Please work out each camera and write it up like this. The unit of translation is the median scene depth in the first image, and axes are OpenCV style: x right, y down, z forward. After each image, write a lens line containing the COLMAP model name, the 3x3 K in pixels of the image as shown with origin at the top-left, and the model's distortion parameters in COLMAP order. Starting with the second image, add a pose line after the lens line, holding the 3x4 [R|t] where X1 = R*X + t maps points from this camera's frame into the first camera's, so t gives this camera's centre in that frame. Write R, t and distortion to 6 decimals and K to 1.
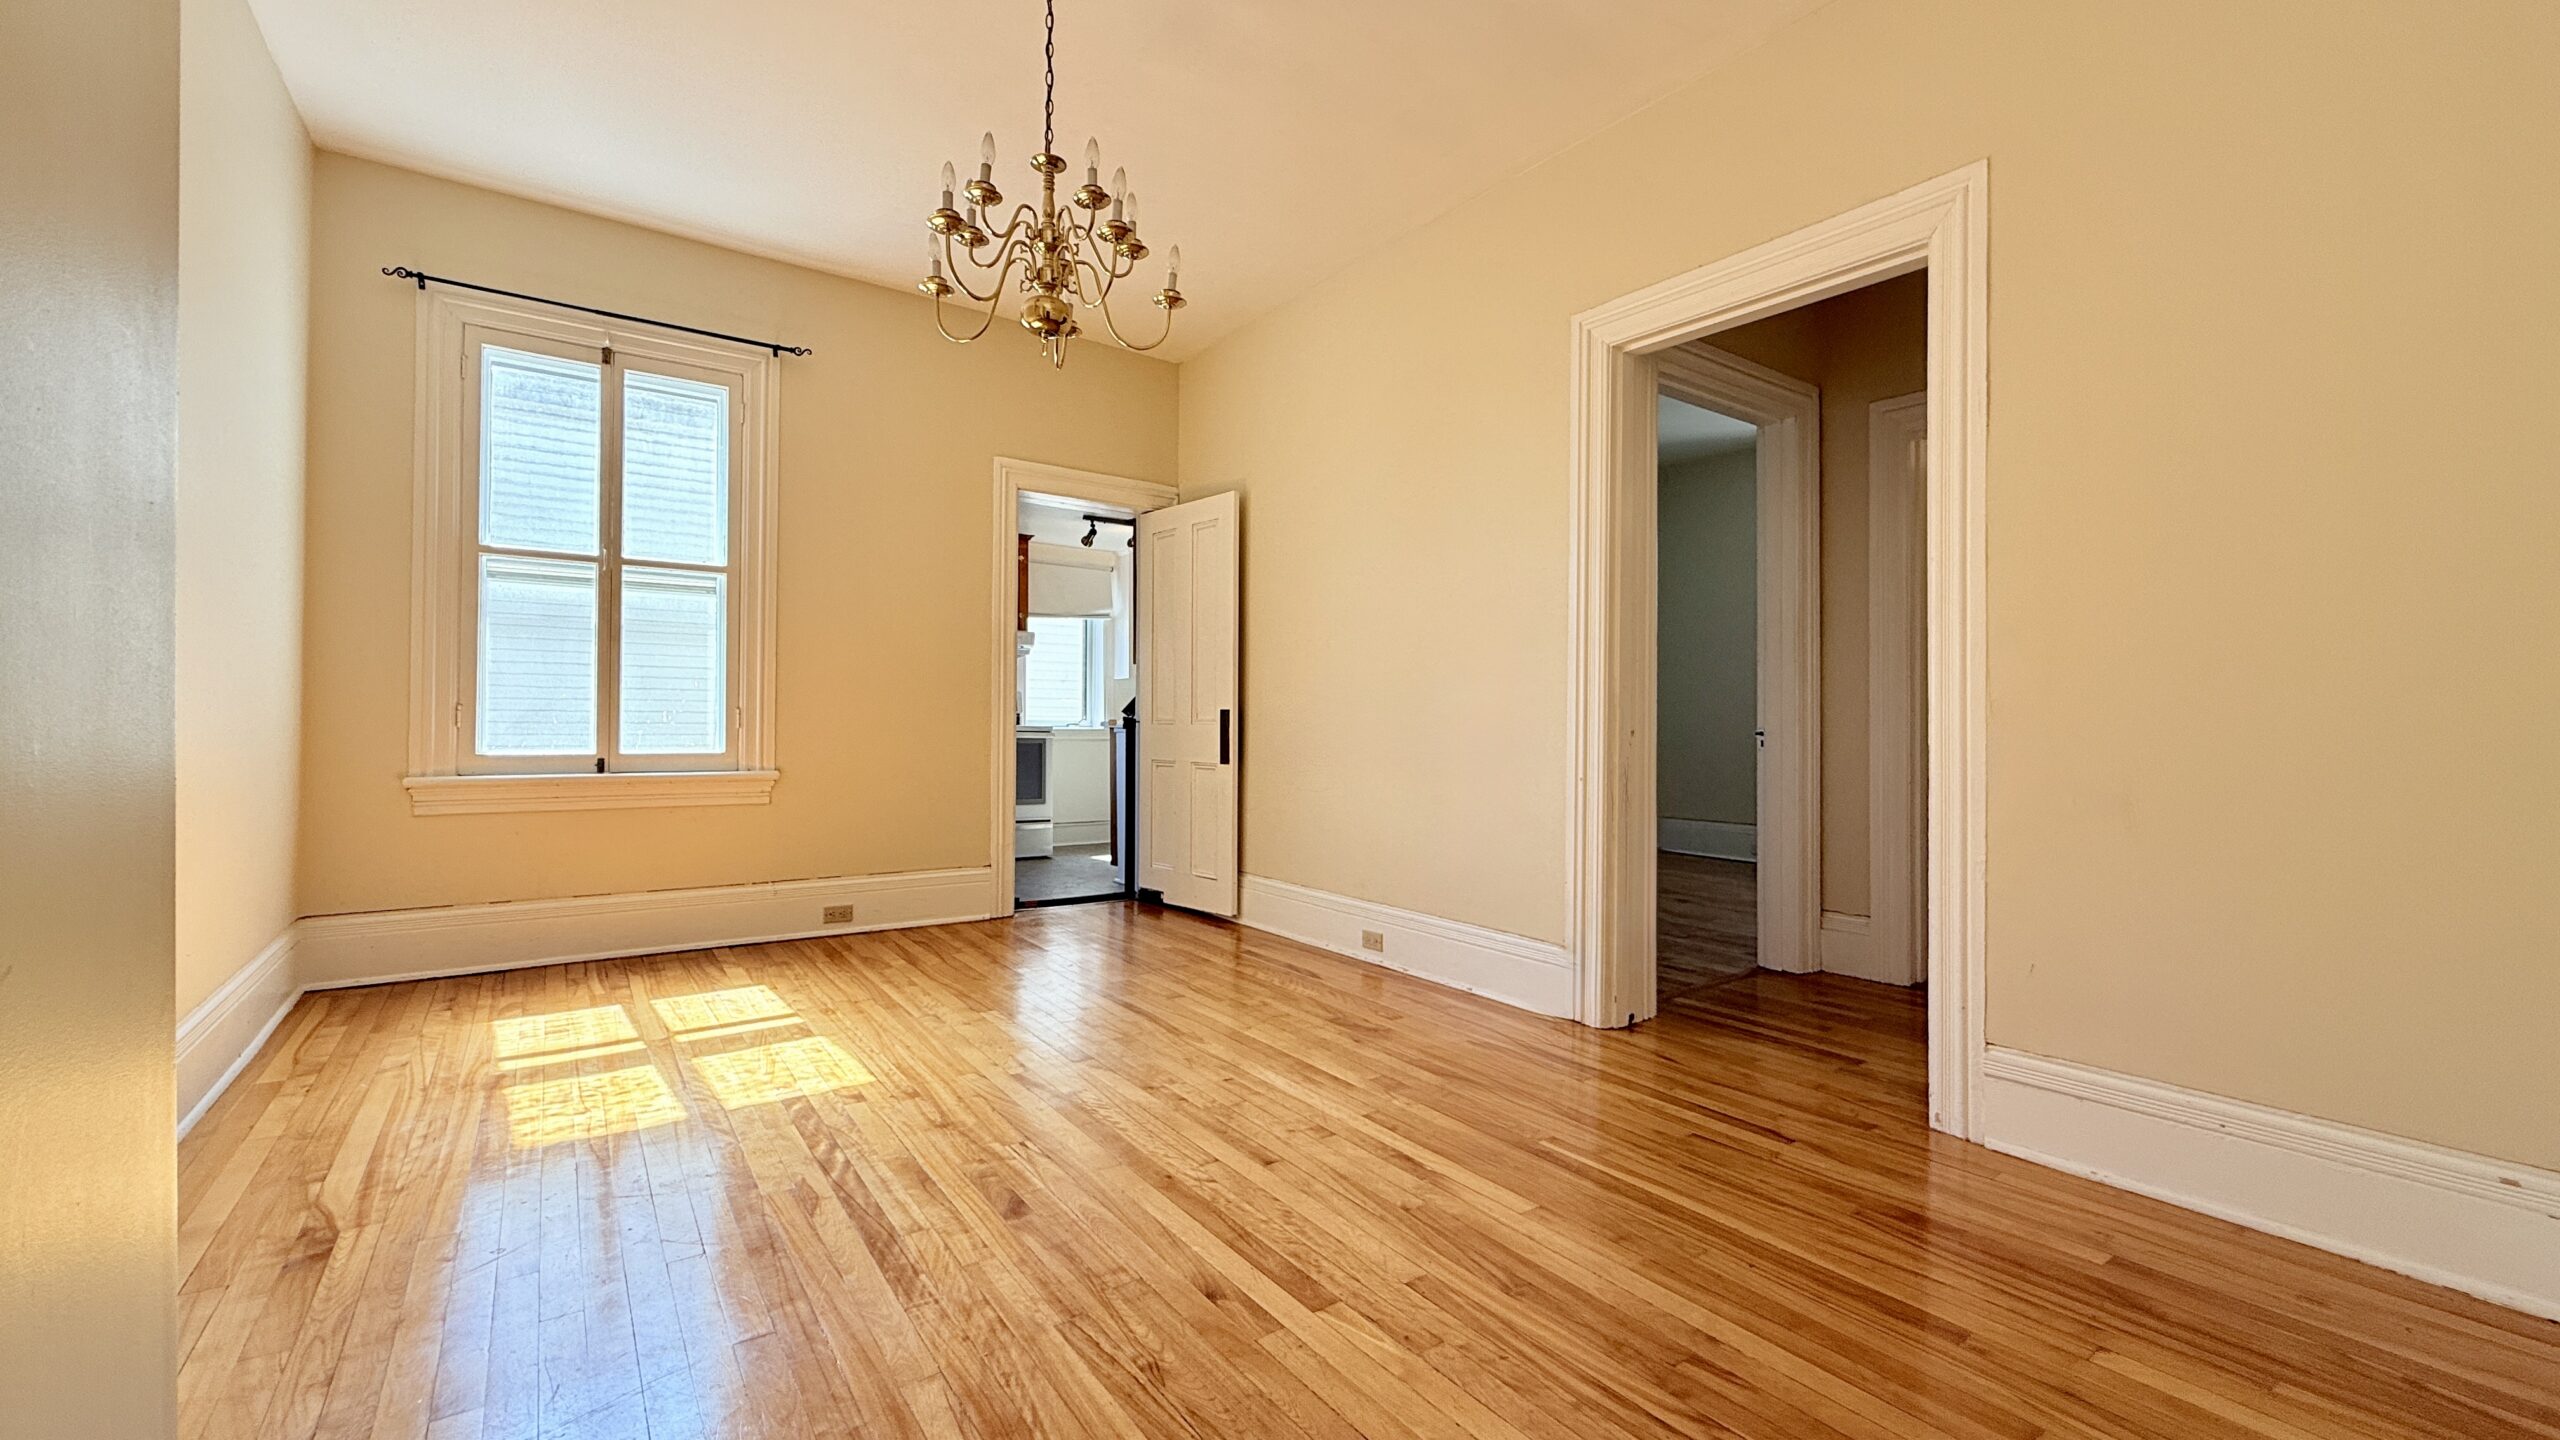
lens RADIAL K [[1029.8, 0, 1272.8], [0, 1029.8, 713.9], [0, 0, 1]] dist [0.000374, 0.000482]
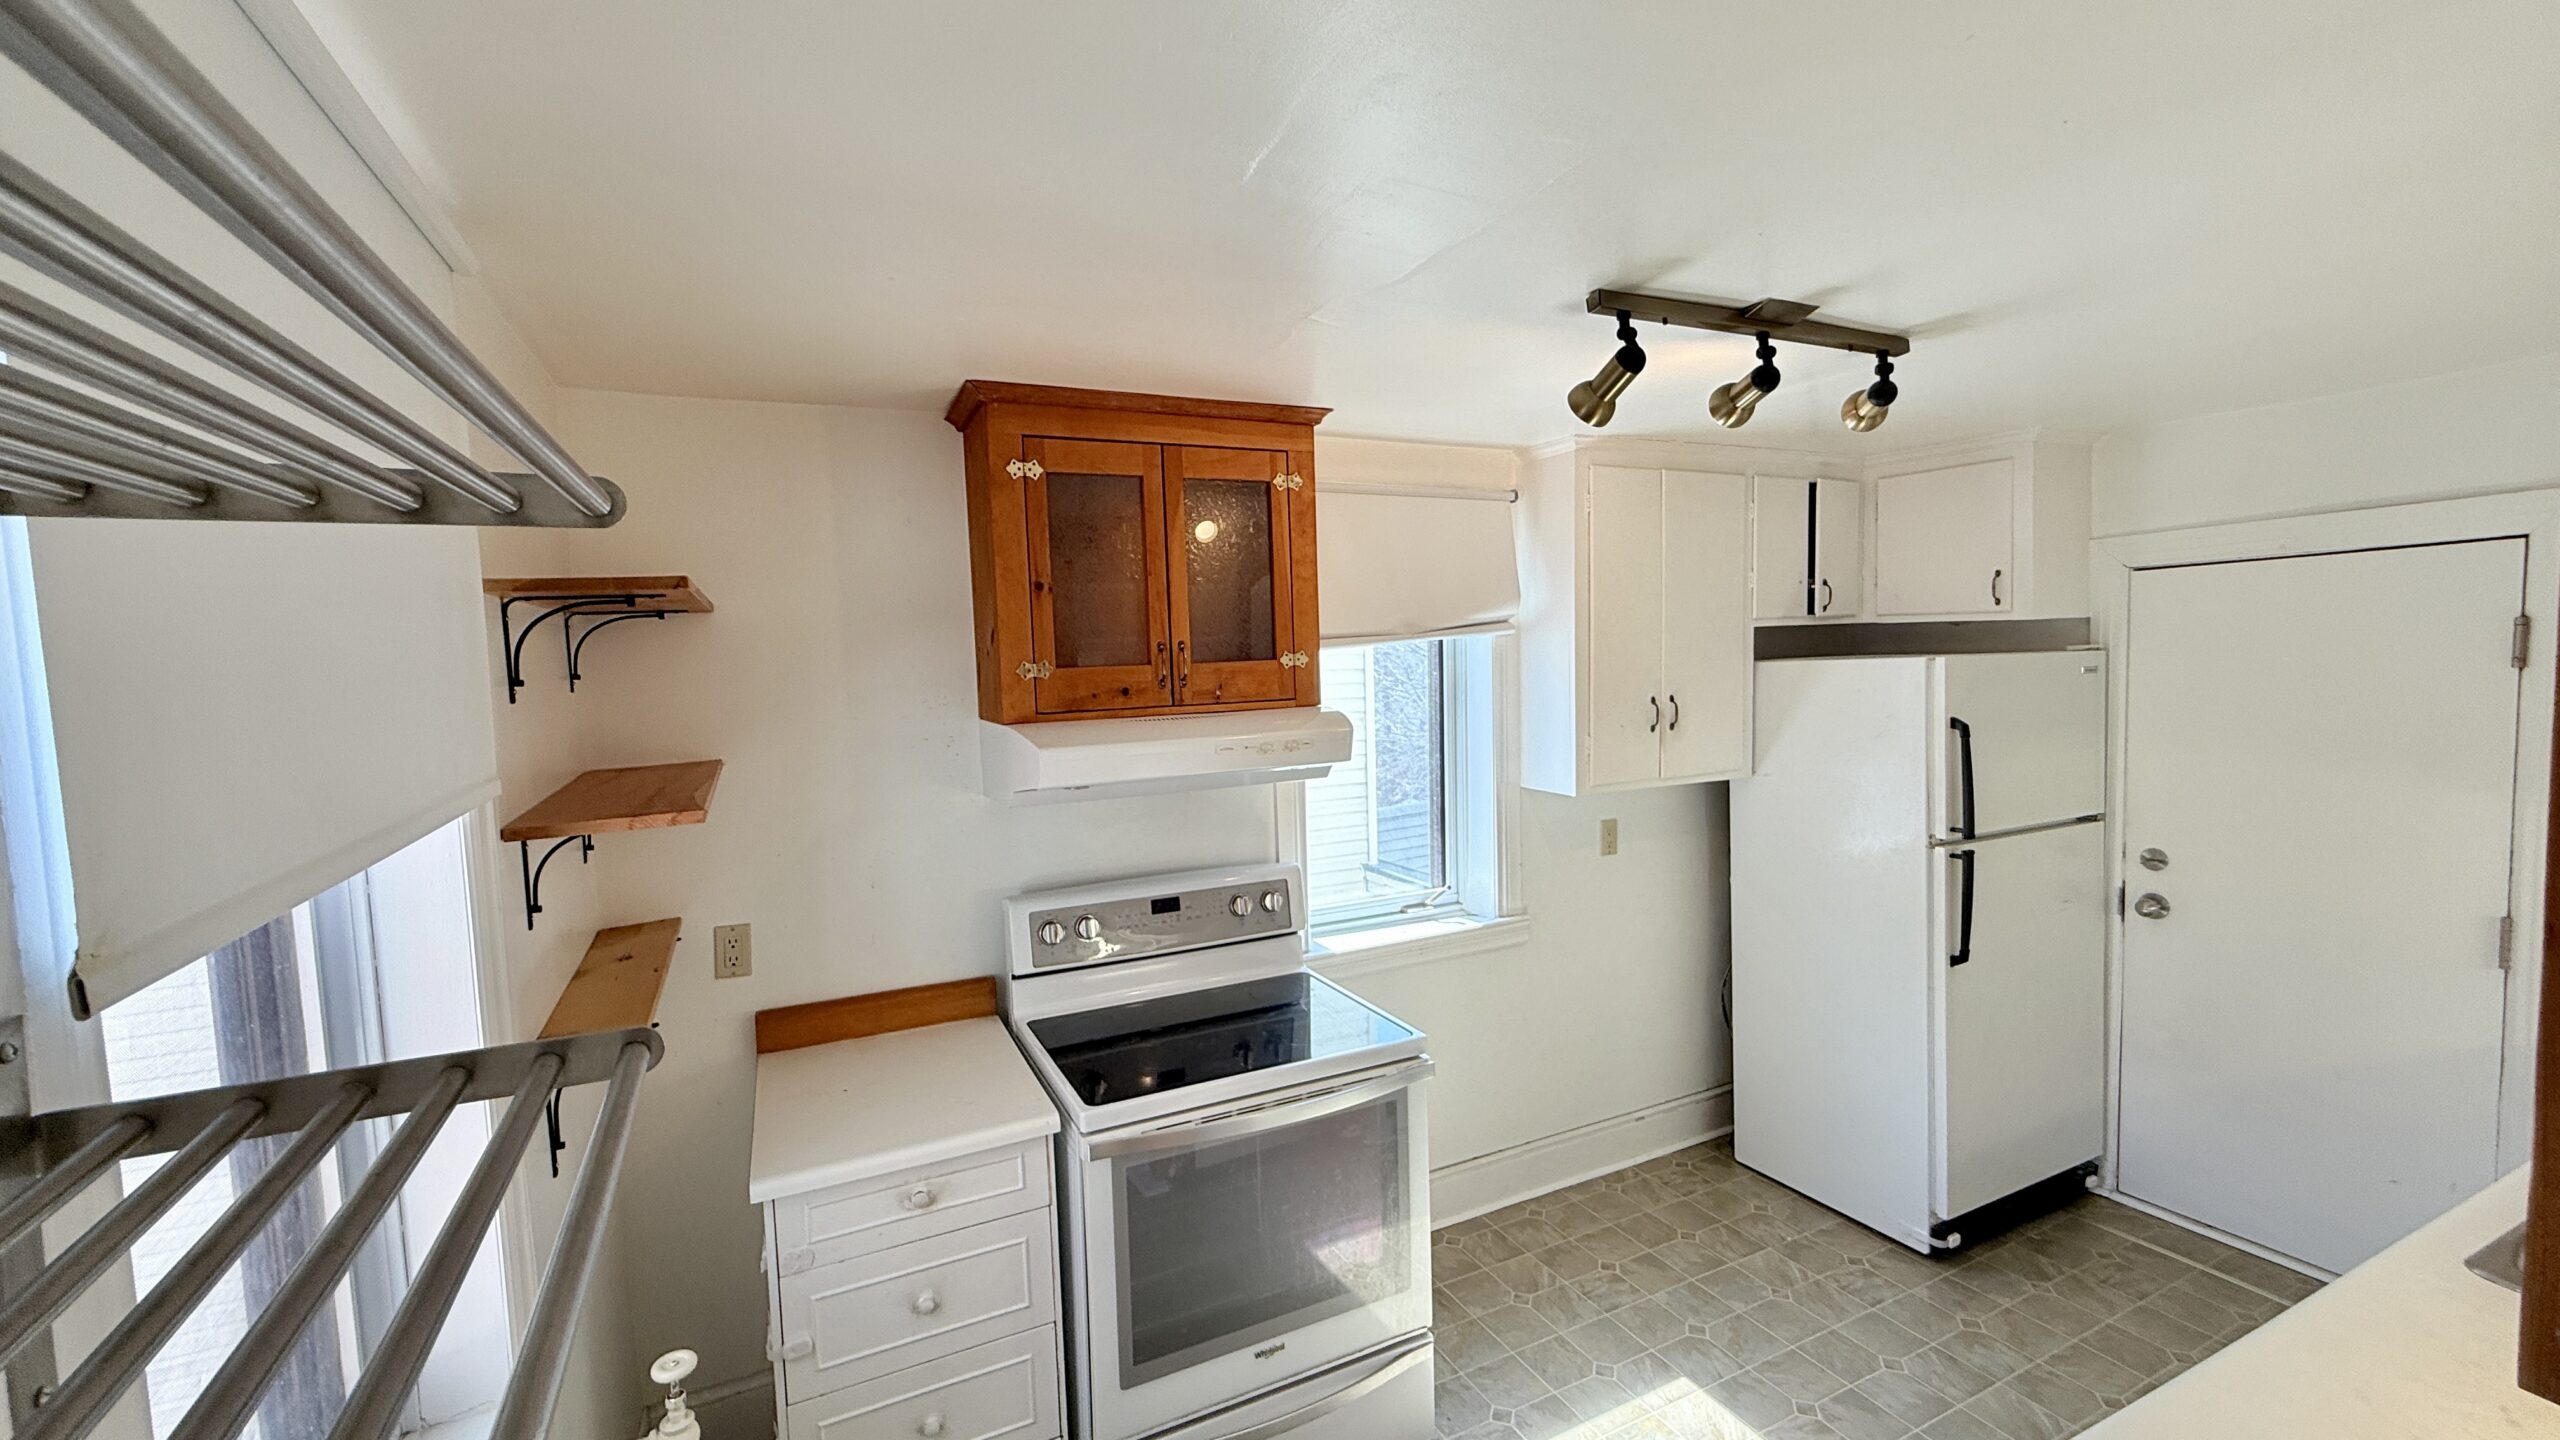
lens RADIAL K [[1029.8, 0, 1272.2], [0, 1029.8, 705.8], [0, 0, 1]] dist [0.000374, 0.000482]
pose [[0.985960, -0.008182, -0.166779, -0.211740], [0.021570, 0.996671, 0.078620, -0.113173], [0.165580, -0.081113, 0.982855, 0.719884]]
